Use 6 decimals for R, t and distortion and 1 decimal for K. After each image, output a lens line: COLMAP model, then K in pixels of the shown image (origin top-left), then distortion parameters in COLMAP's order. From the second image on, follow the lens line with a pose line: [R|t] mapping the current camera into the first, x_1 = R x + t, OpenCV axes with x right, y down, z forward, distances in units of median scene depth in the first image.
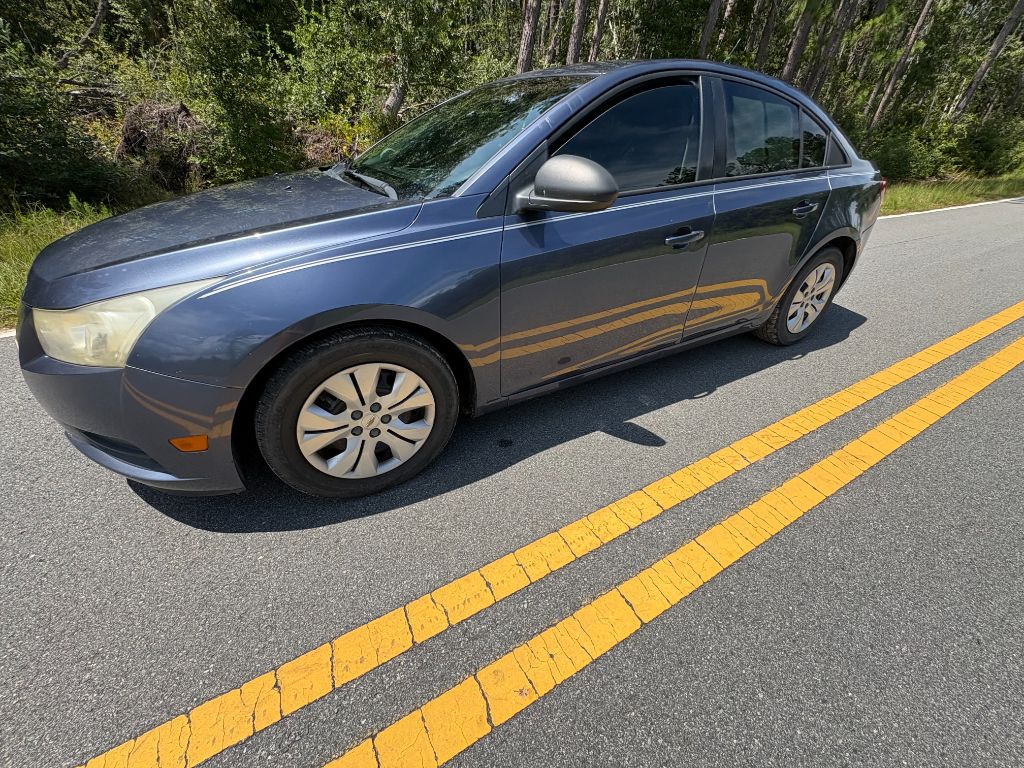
lens RADIAL K [[413.9, 0, 512.0], [0, 413.9, 384.0], [0, 0, 1]] dist [0.000307, 0.000269]
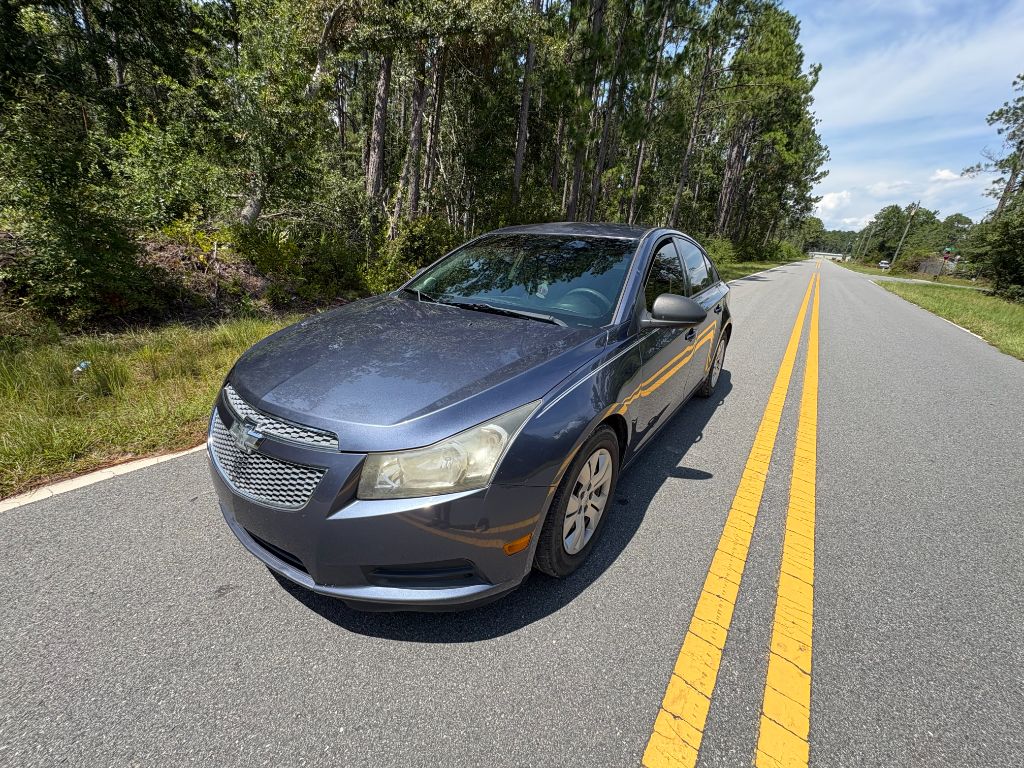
lens RADIAL K [[410.1, 0, 515.6], [0, 410.1, 382.8], [0, 0, 1]] dist [-0.001708, 0.000312]
pose [[0.913232, -0.123622, 0.388233, -0.771089], [0.197671, 0.967637, -0.156862, -0.076608], [-0.356277, 0.219994, 0.908113, -0.088826]]
